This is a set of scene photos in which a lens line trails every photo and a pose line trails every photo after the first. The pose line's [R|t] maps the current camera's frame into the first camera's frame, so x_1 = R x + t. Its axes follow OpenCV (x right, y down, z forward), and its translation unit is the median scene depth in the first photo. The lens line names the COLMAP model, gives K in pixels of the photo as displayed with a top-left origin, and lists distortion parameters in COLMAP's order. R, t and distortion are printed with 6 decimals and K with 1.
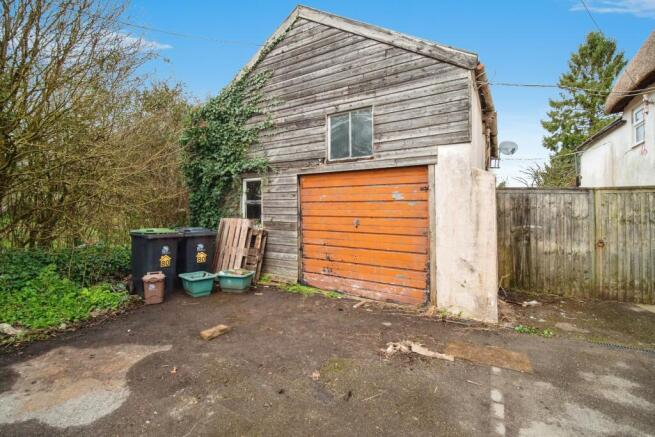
lens RADIAL K [[300.7, 0, 328.2], [0, 300.7, 212.6], [0, 0, 1]] dist [-0.013061, -0.000361]
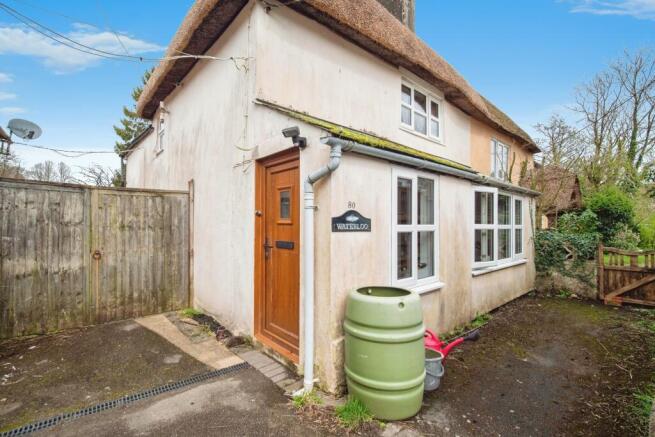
lens RADIAL K [[300.7, 0, 327.8], [0, 300.7, 220.3], [0, 0, 1]] dist [-0.013061, -0.000361]
pose [[0.346187, 0.004431, 0.938155, 0.362042], [-0.001536, 0.999990, -0.004156, 0.010796], [-0.938164, -0.000003, 0.346190, 0.124041]]
